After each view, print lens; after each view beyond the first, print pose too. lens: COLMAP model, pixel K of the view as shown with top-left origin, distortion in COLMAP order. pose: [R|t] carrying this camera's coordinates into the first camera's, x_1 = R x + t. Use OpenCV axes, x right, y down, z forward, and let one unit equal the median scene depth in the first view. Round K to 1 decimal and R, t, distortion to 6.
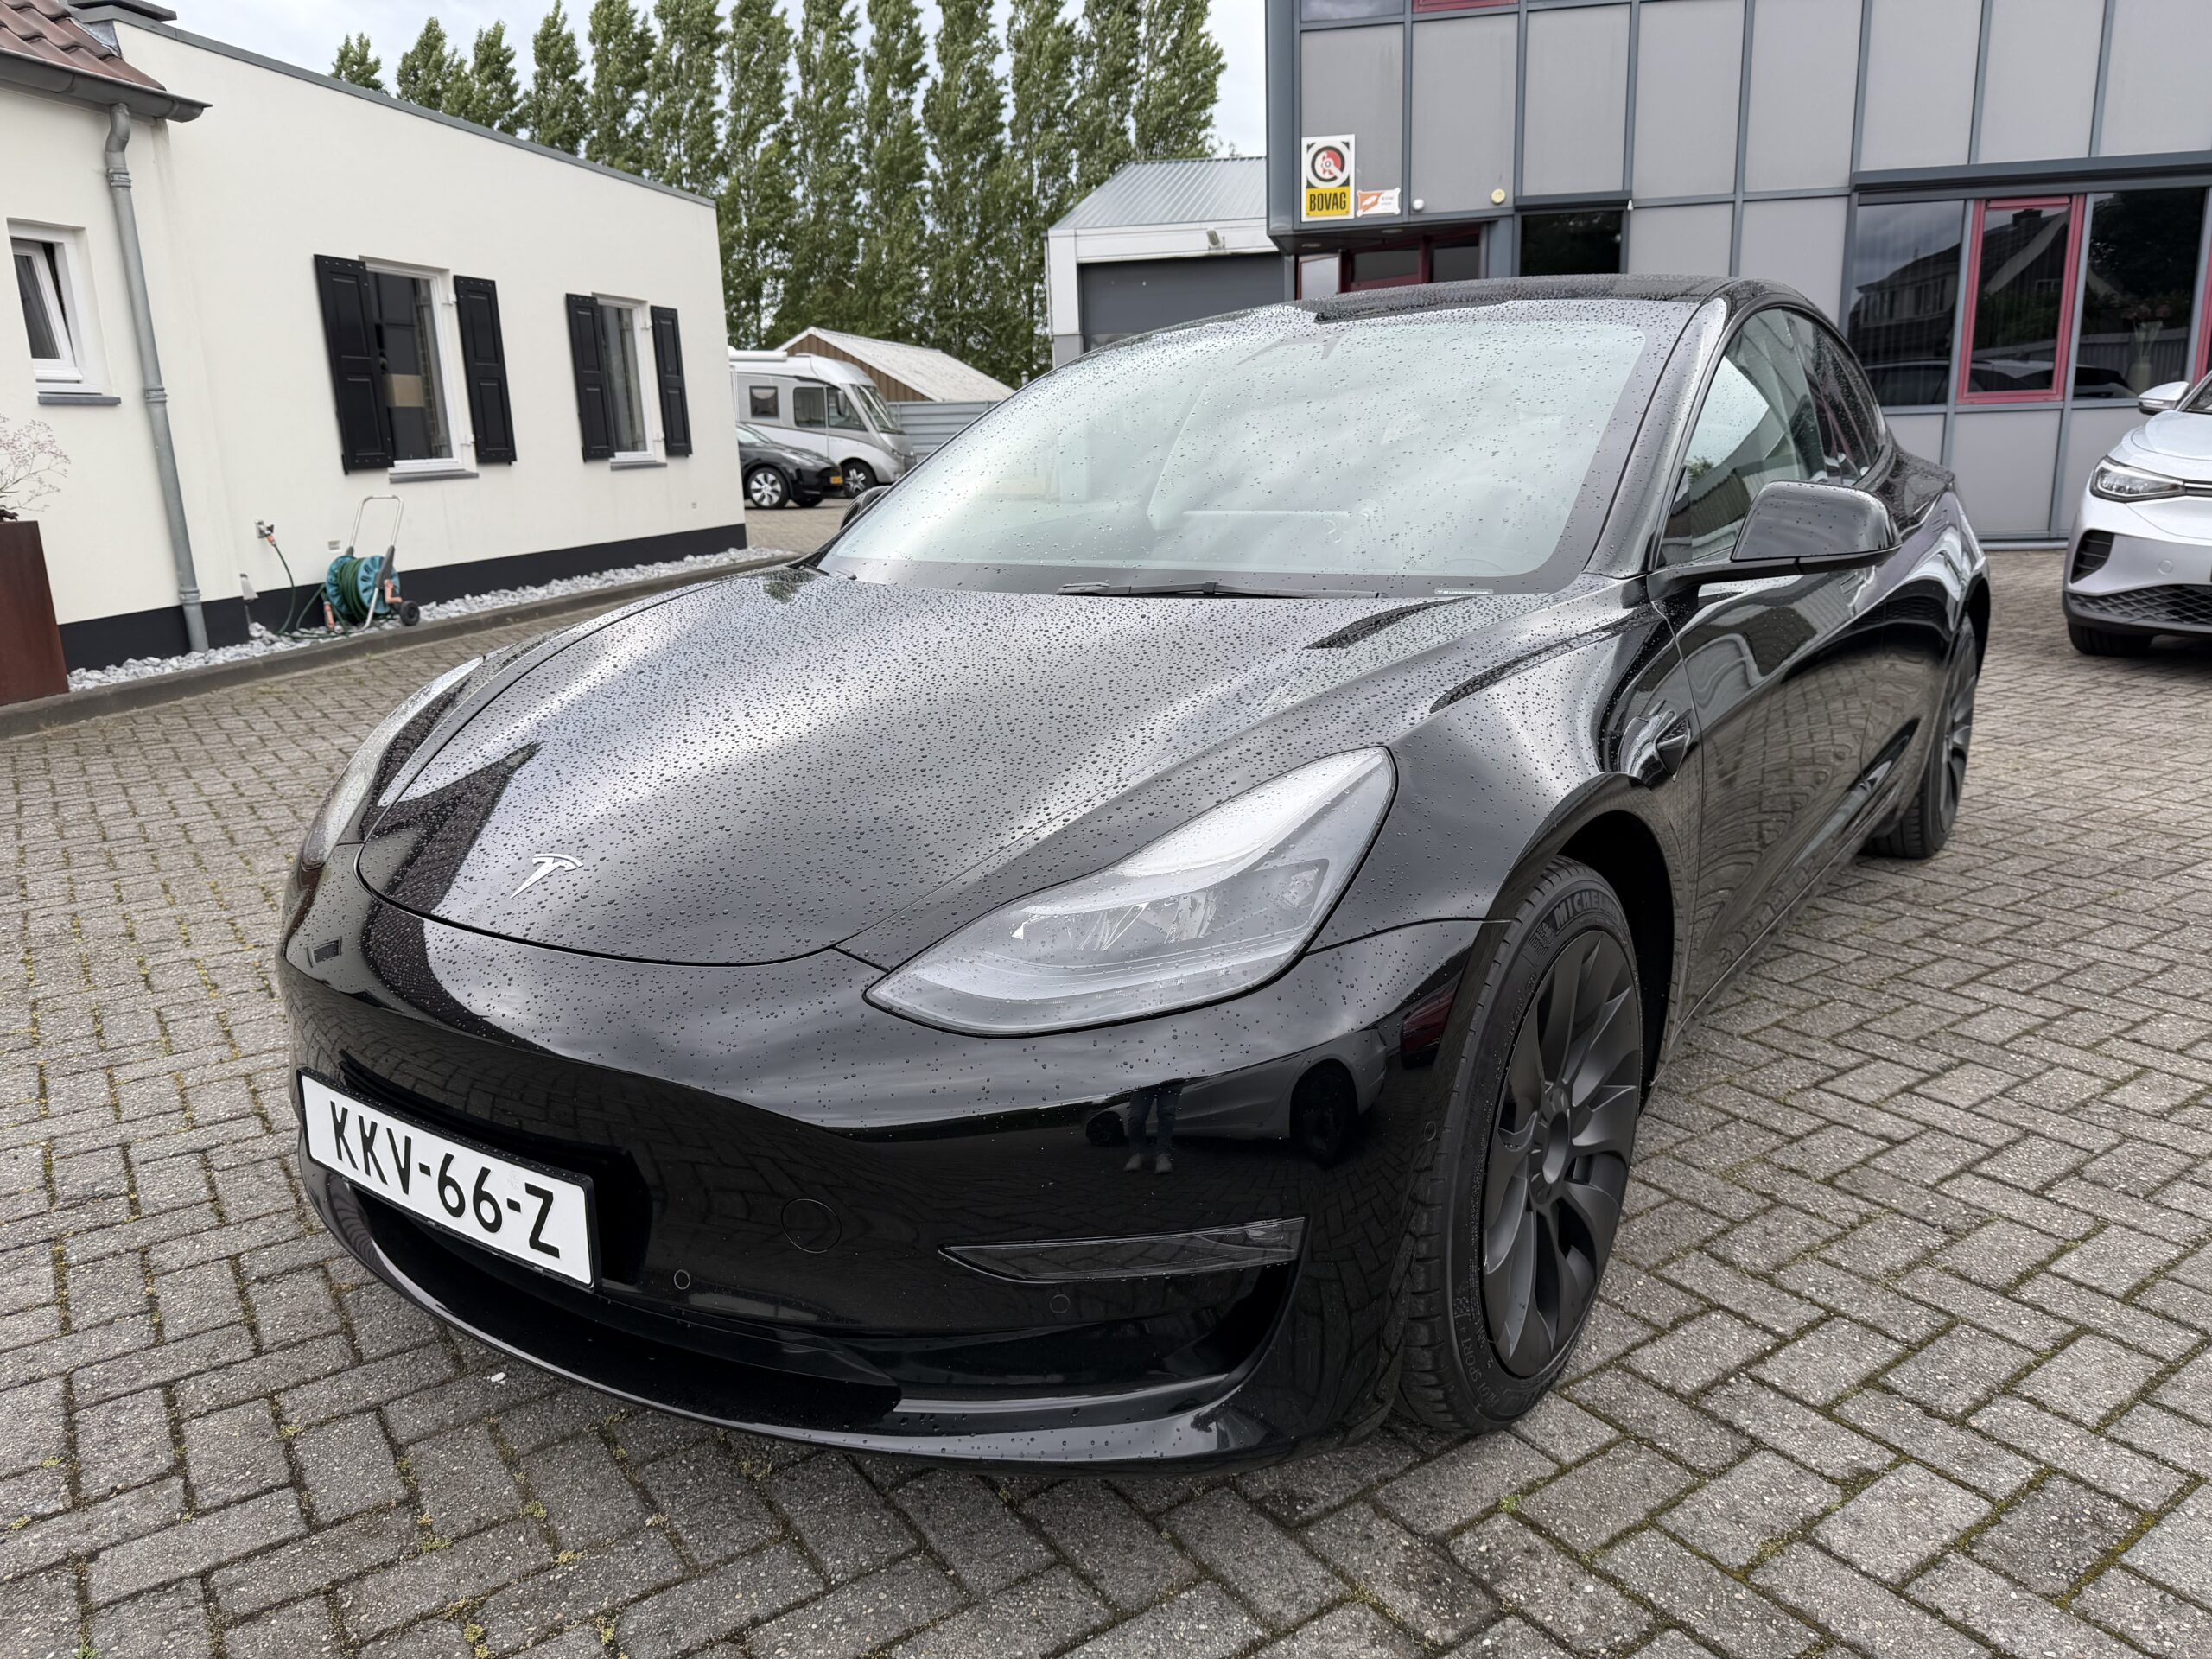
lens RADIAL K [[1560.1, 0, 1095.2], [0, 1560.1, 875.0], [0, 0, 1]] dist [-0.005300, -0.005931]
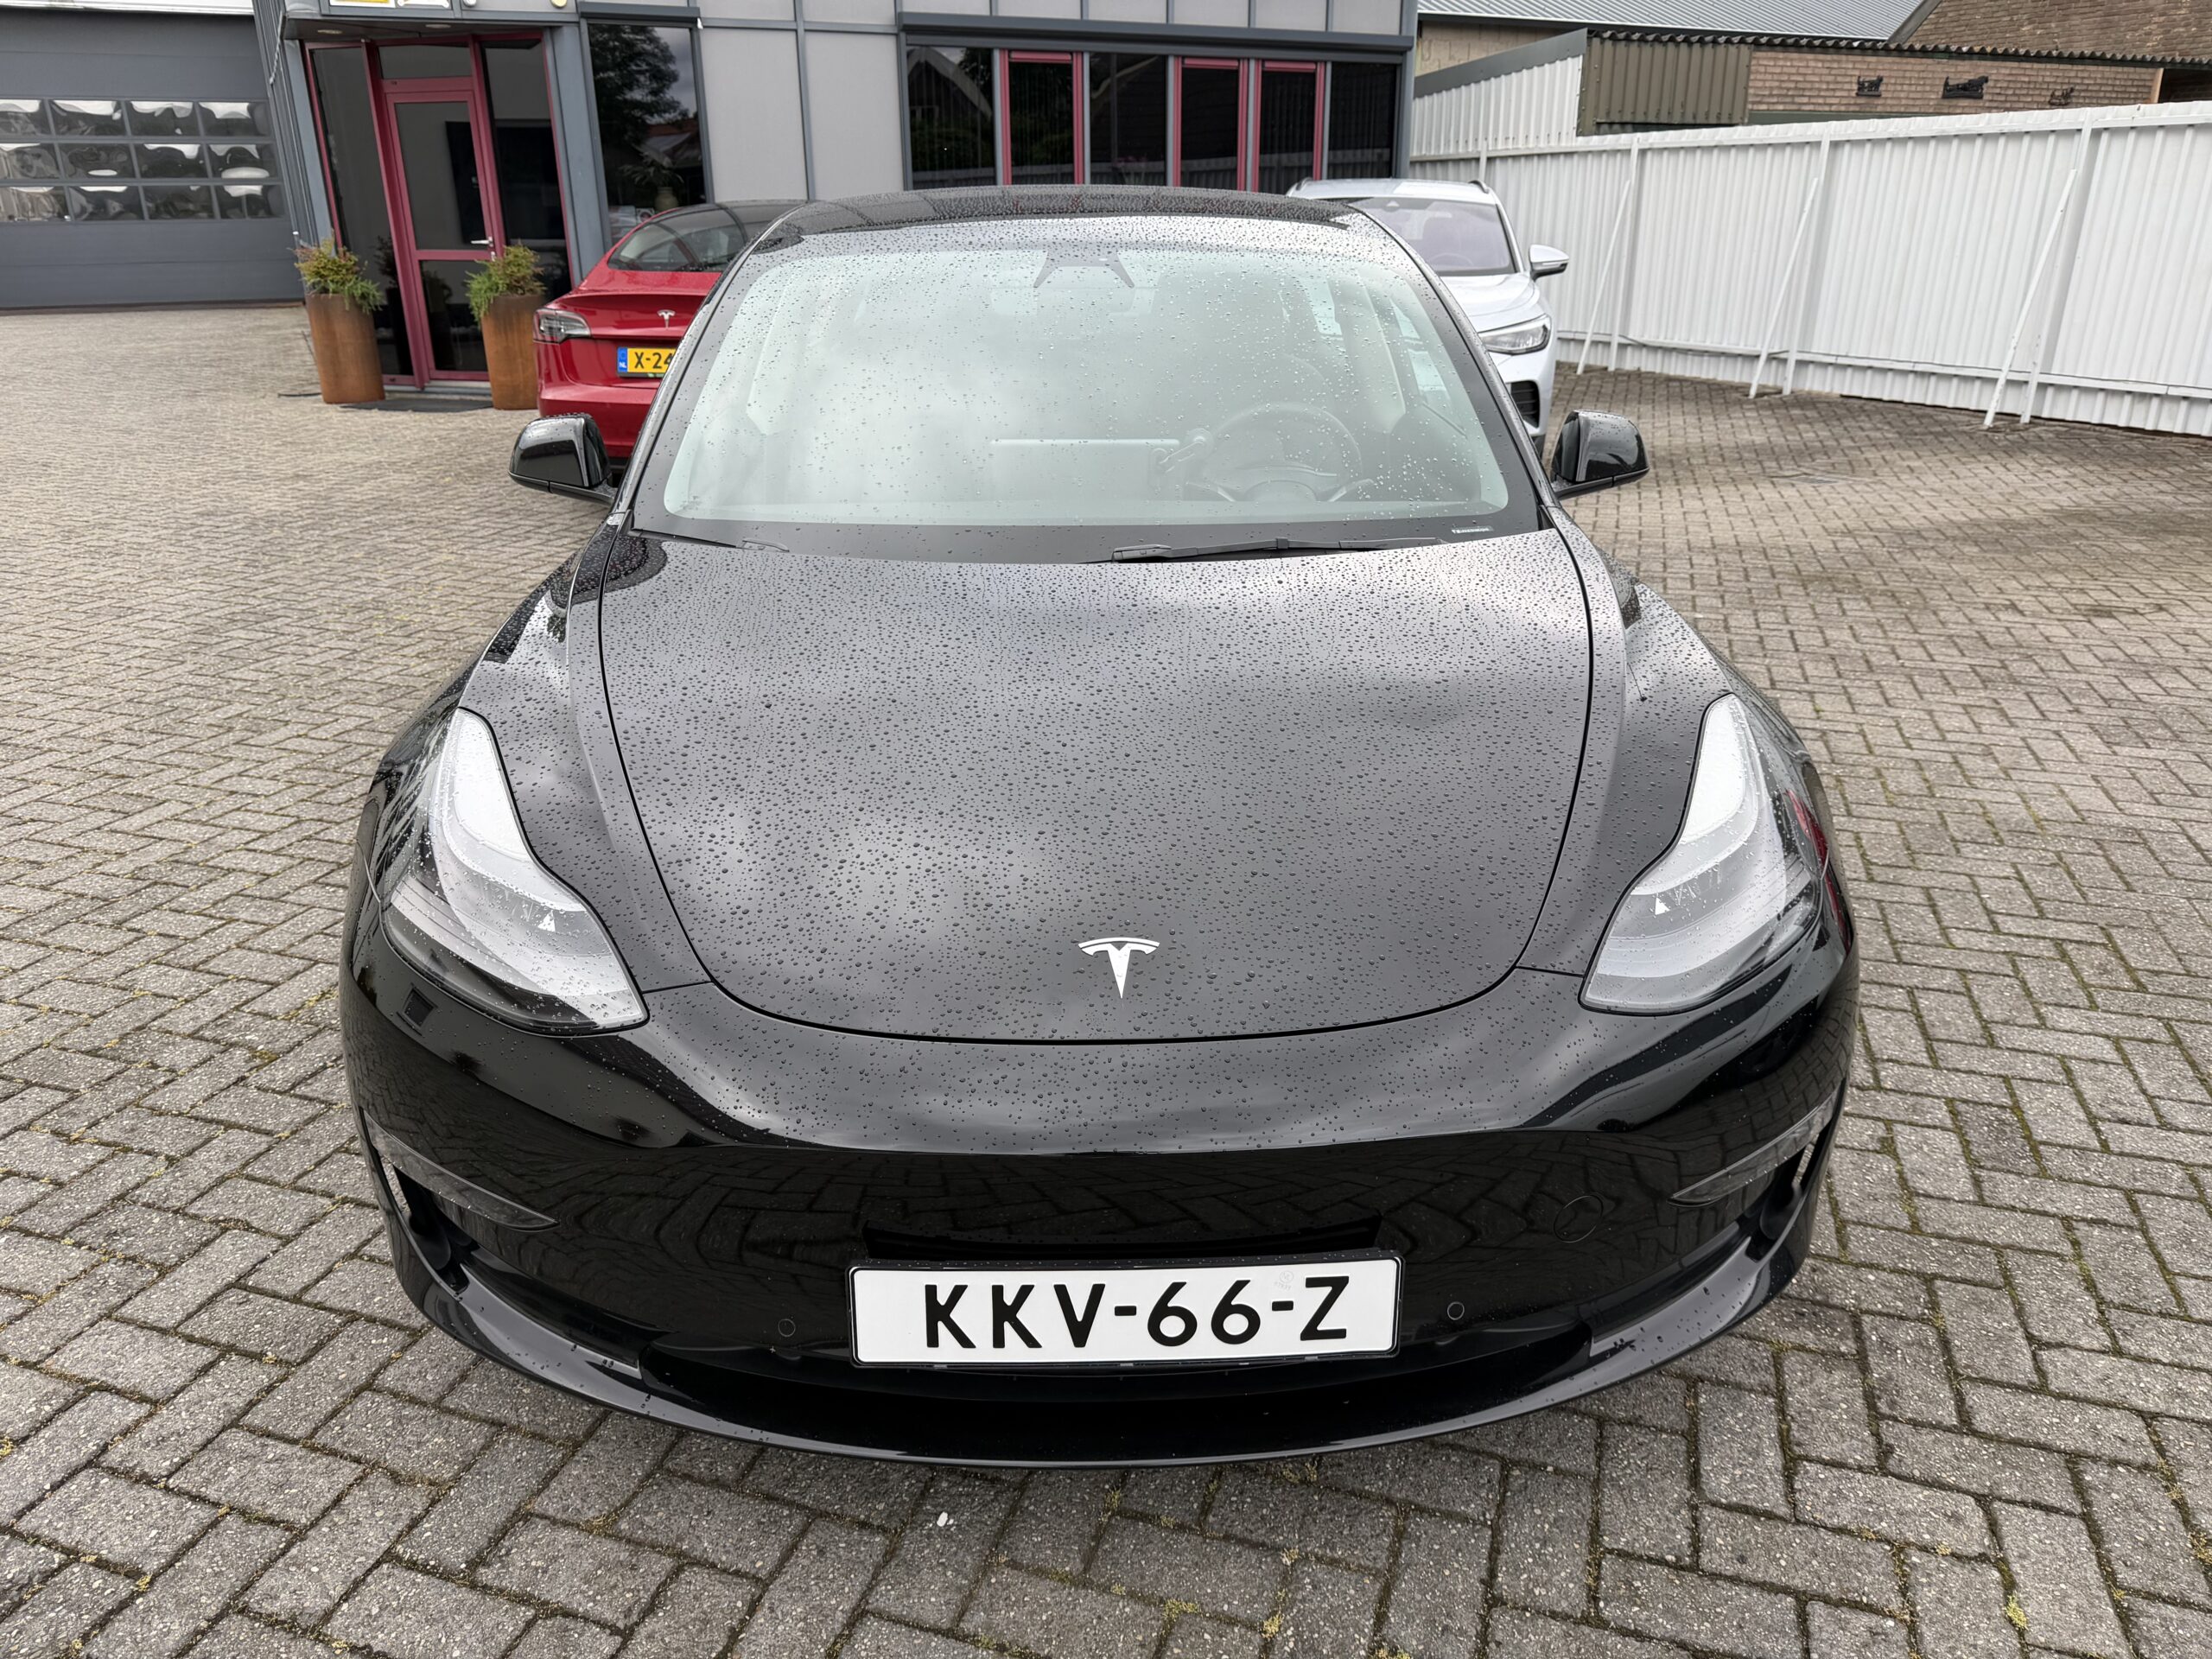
lens RADIAL K [[1568.0, 0, 1106.0], [0, 1568.0, 829.5], [0, 0, 1]] dist [0.009598, -0.024769]
pose [[0.792459, -0.198186, 0.576828, -0.683373], [0.145468, 0.979858, 0.136812, -0.161721], [-0.592324, -0.024508, 0.805327, 0.203294]]
